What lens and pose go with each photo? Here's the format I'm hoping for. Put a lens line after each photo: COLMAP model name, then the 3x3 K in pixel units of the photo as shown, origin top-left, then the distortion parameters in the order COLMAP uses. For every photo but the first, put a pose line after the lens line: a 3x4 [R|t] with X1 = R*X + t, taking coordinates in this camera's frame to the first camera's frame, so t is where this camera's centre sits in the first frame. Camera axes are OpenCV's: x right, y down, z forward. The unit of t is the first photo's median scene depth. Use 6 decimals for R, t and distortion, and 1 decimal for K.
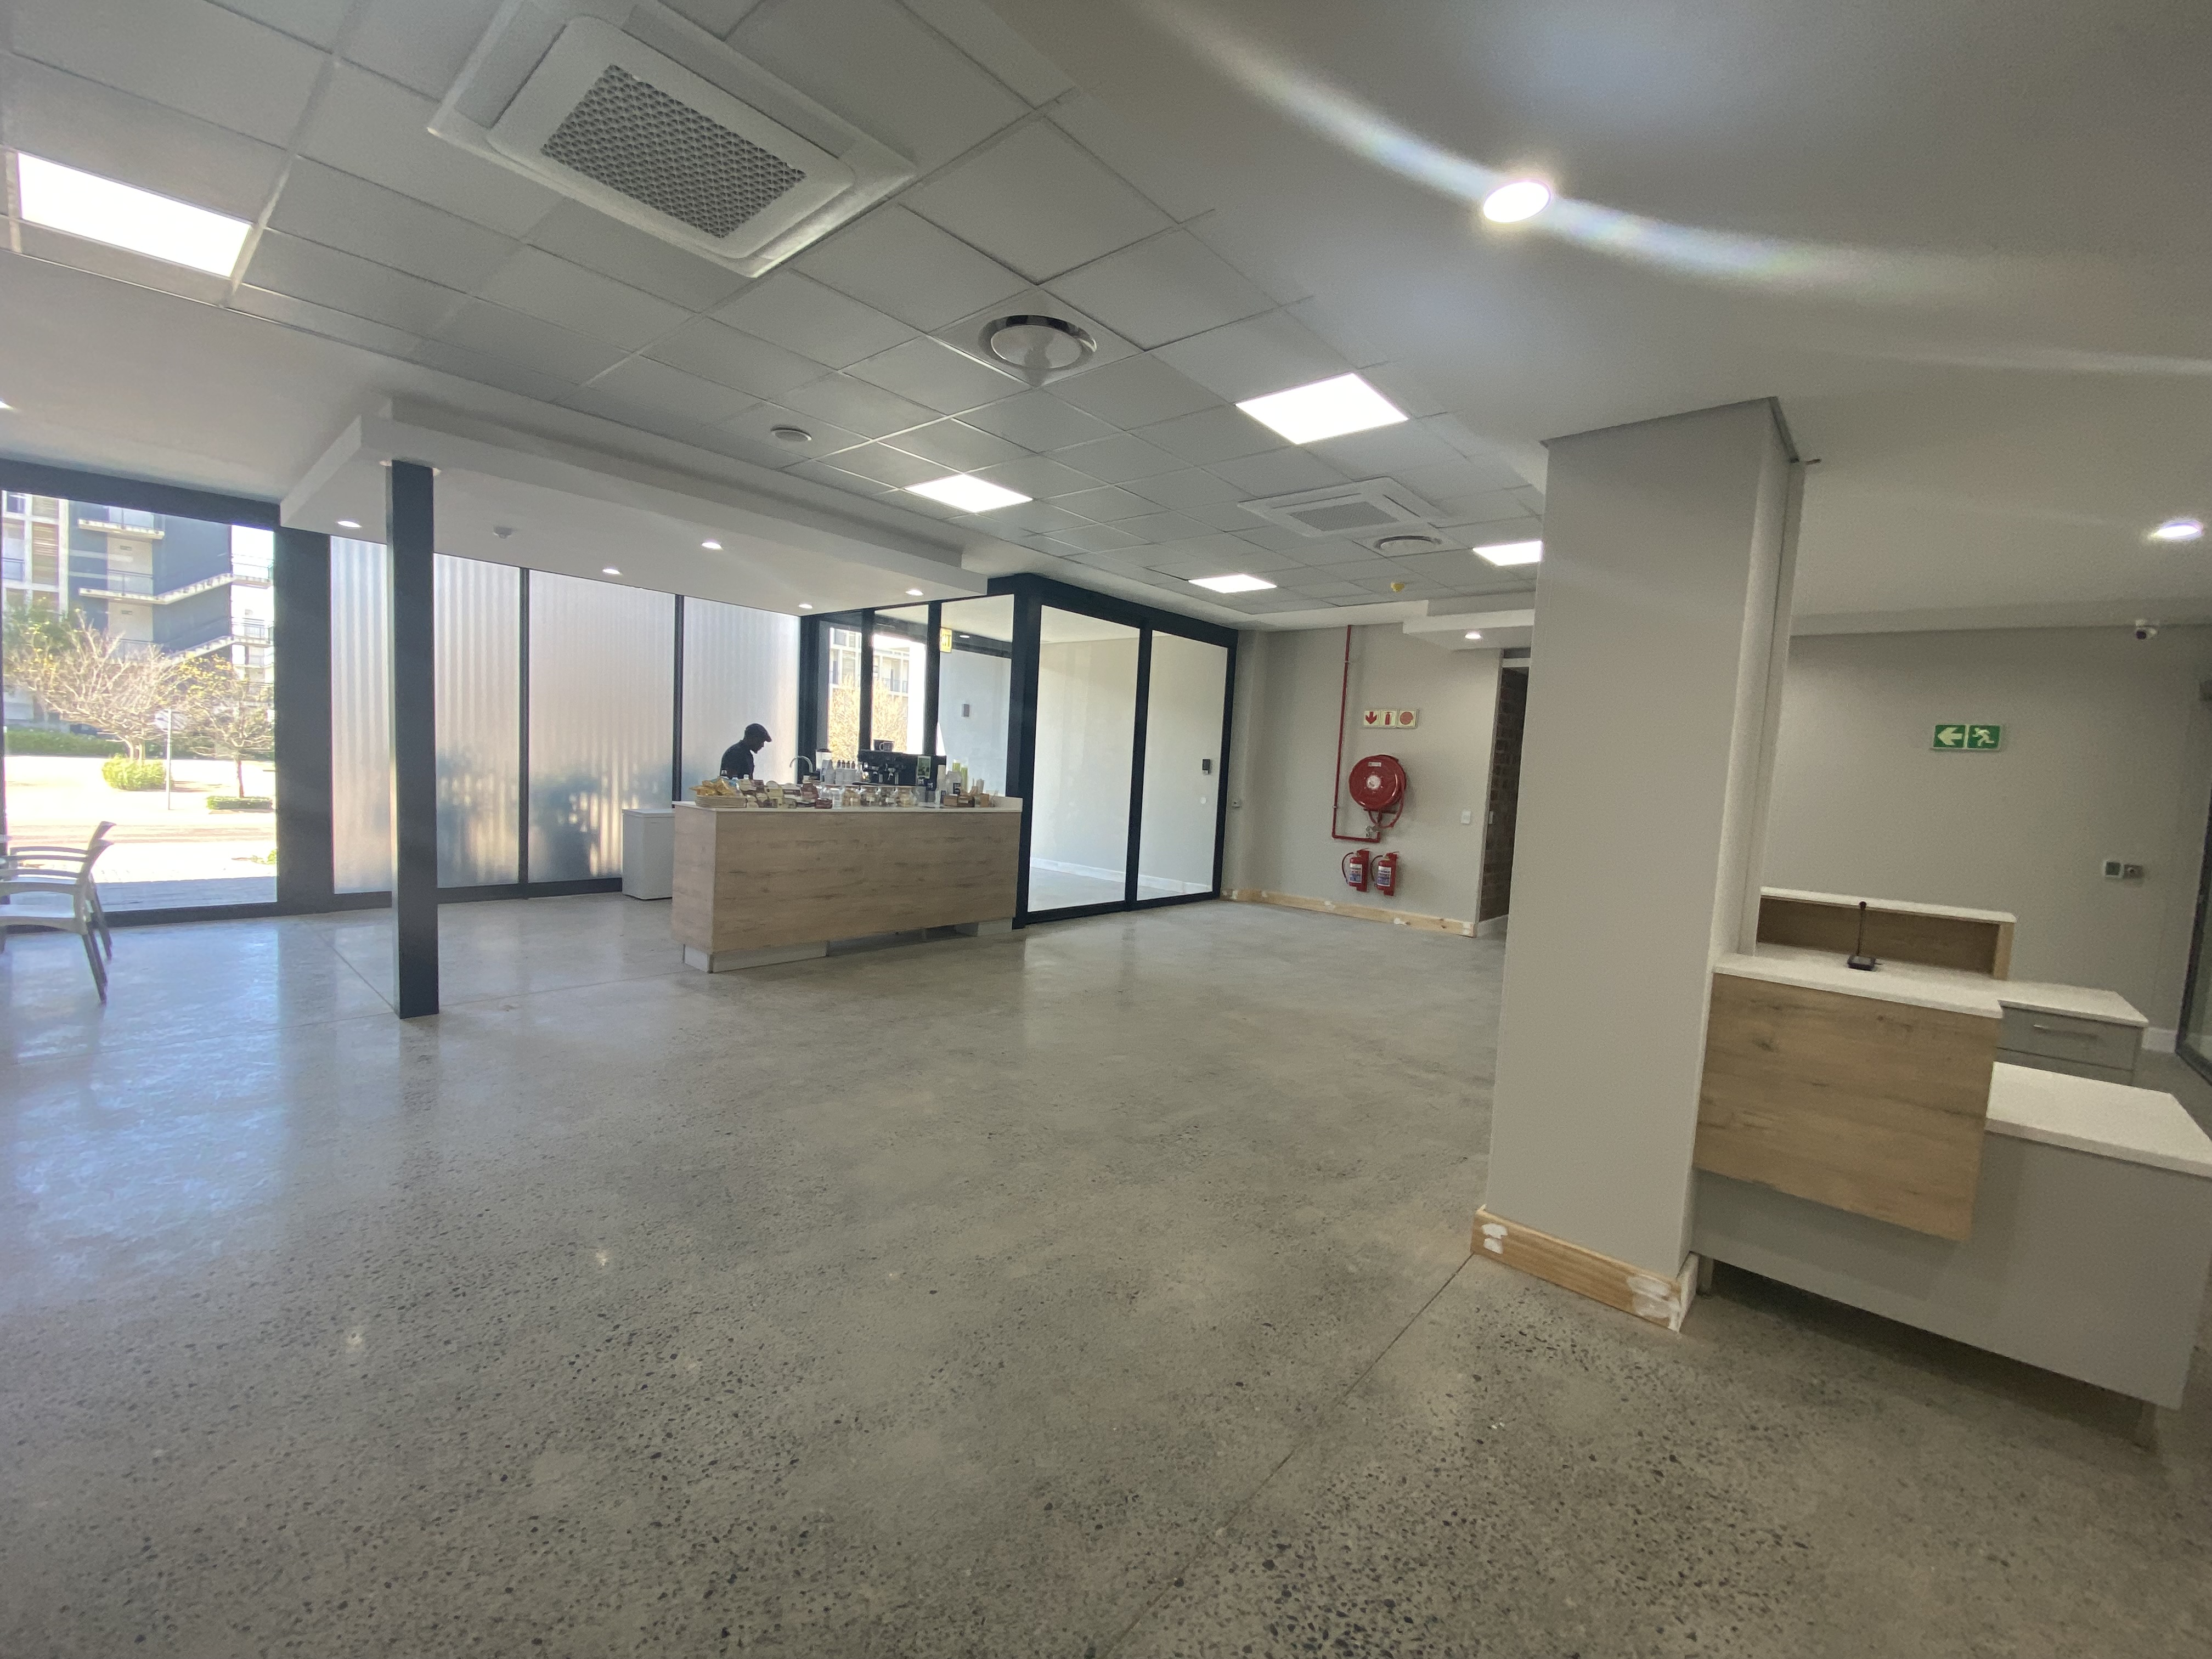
lens RADIAL K [[886.6, 0, 1106.0], [0, 886.6, 829.5], [0, 0, 1]] dist [-0.021079, -0.000093]
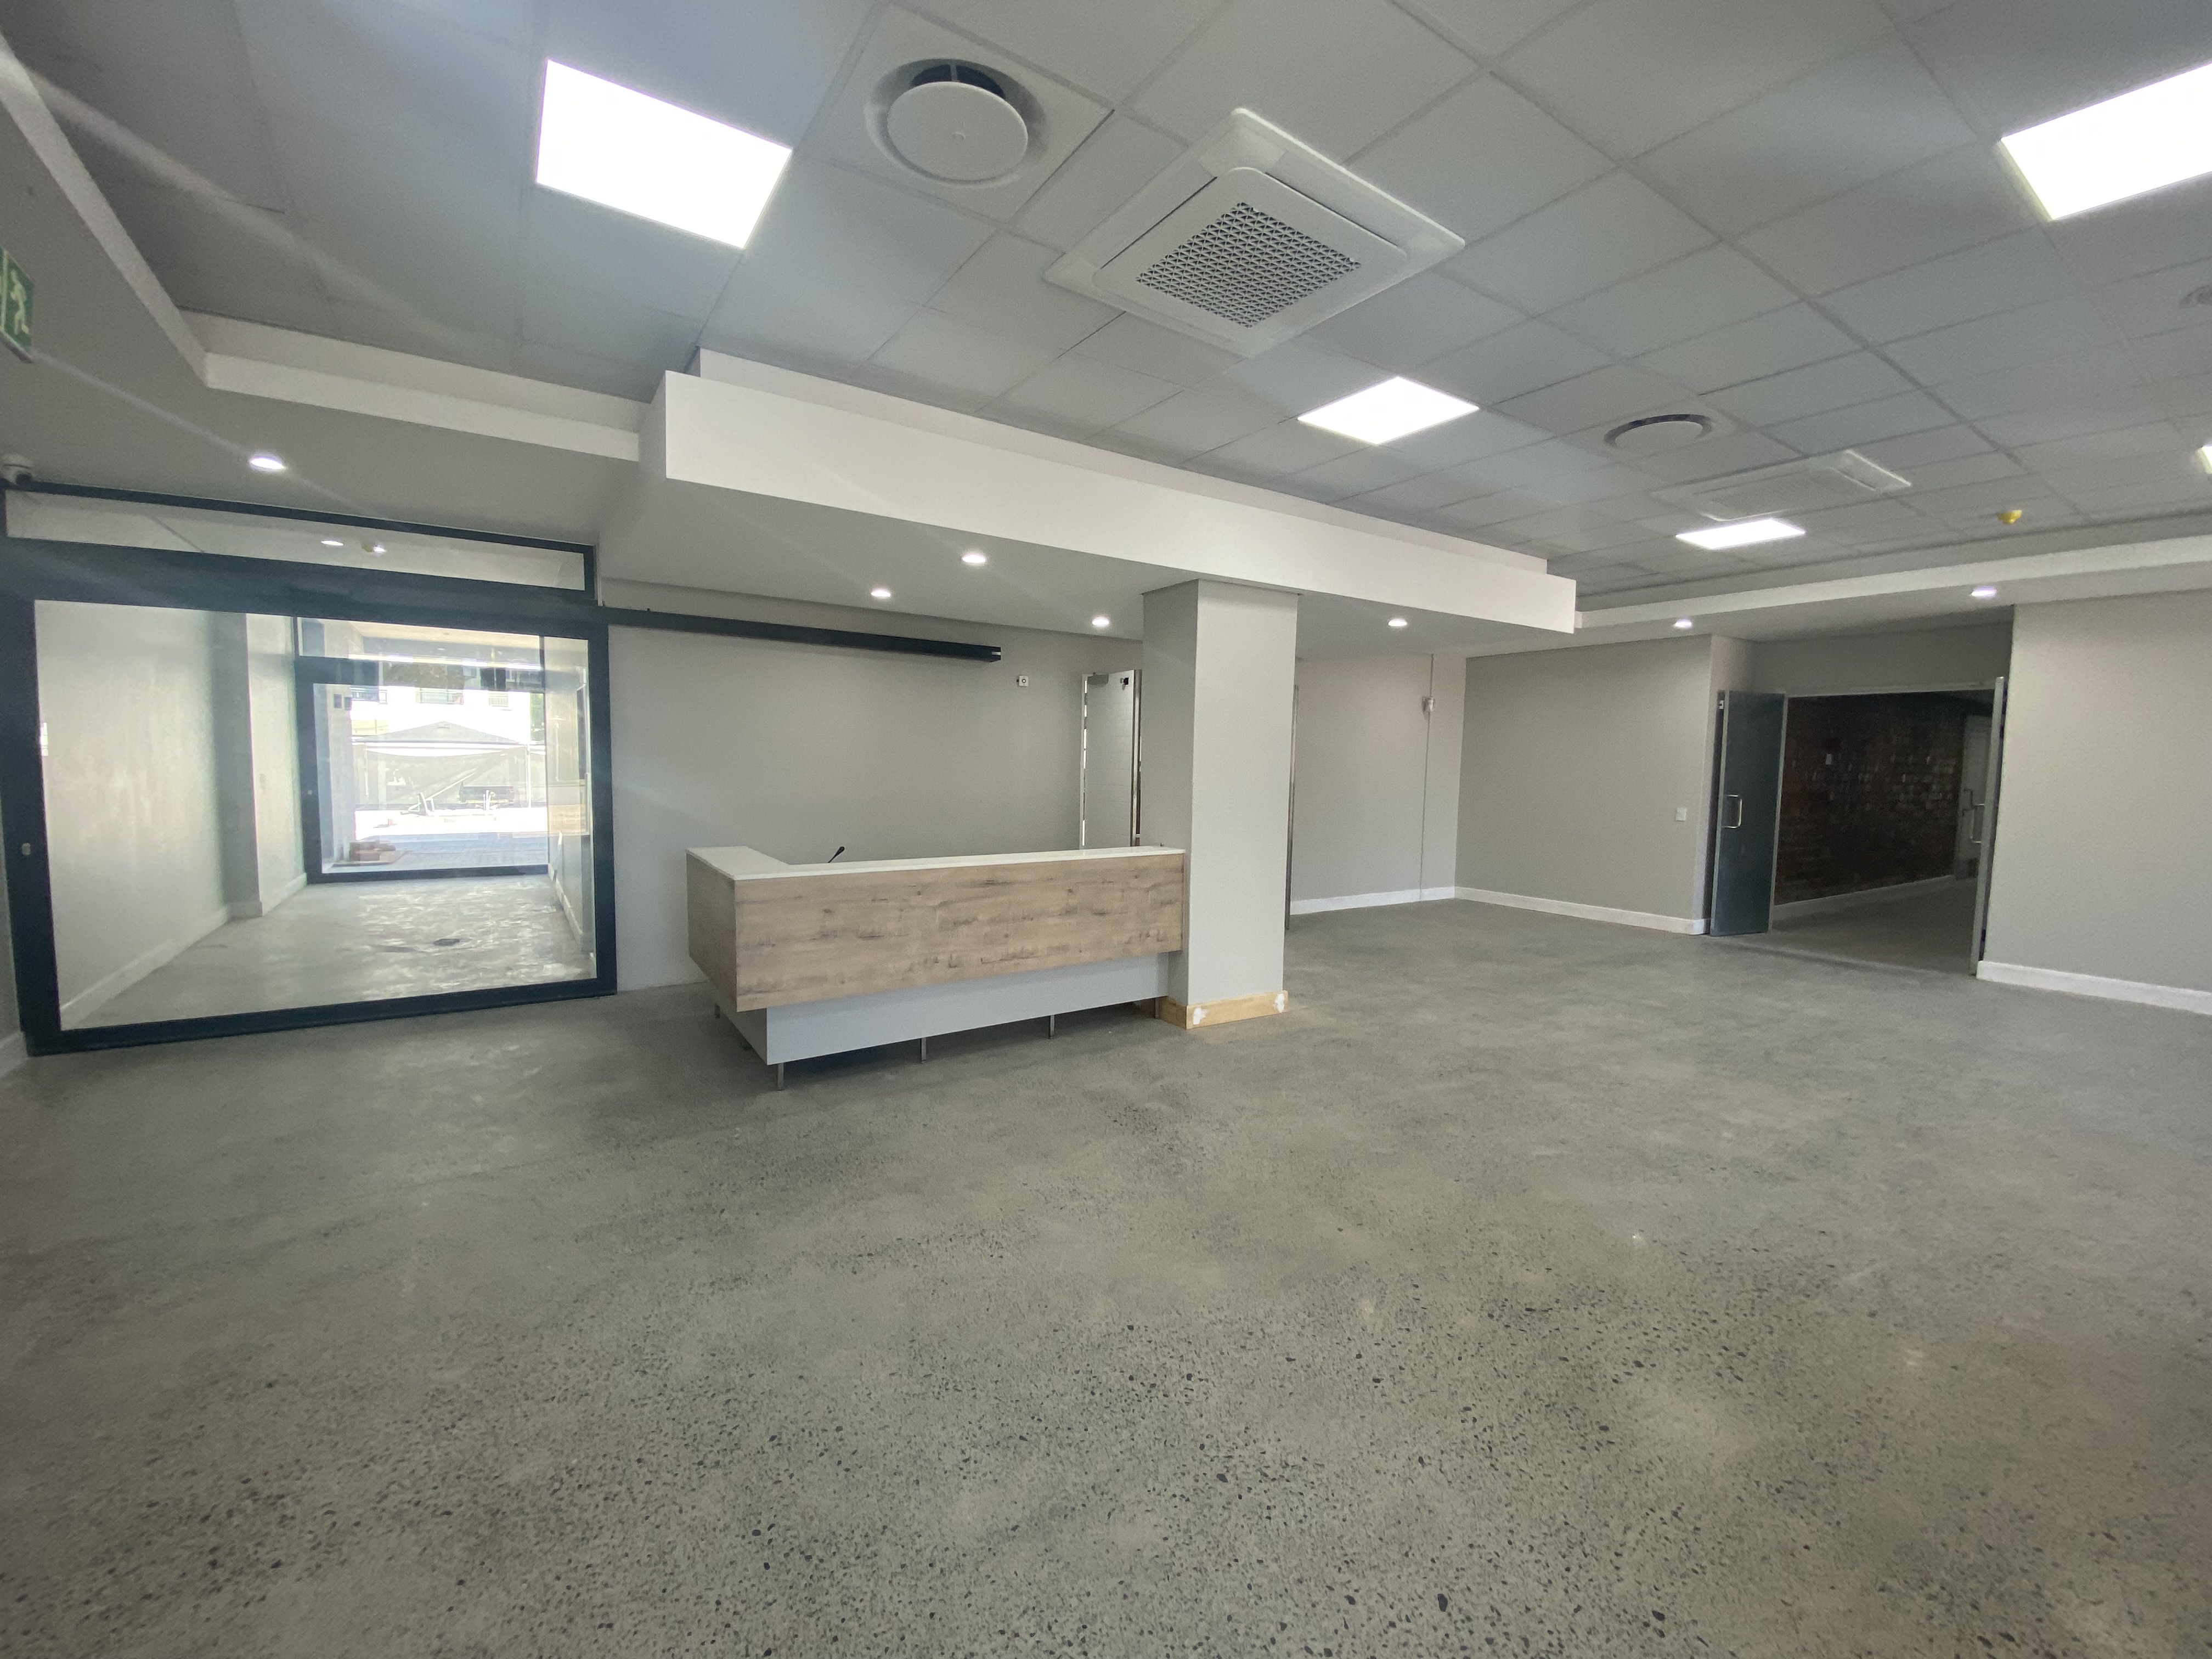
lens RADIAL K [[886.6, 0, 1106.0], [0, 886.6, 829.5], [0, 0, 1]] dist [-0.021079, -0.000093]
pose [[-0.961640, -0.090376, 0.258998, 0.247354], [-0.047528, 0.984782, 0.167169, -0.152910], [-0.270165, 0.148447, -0.951301, 2.118910]]
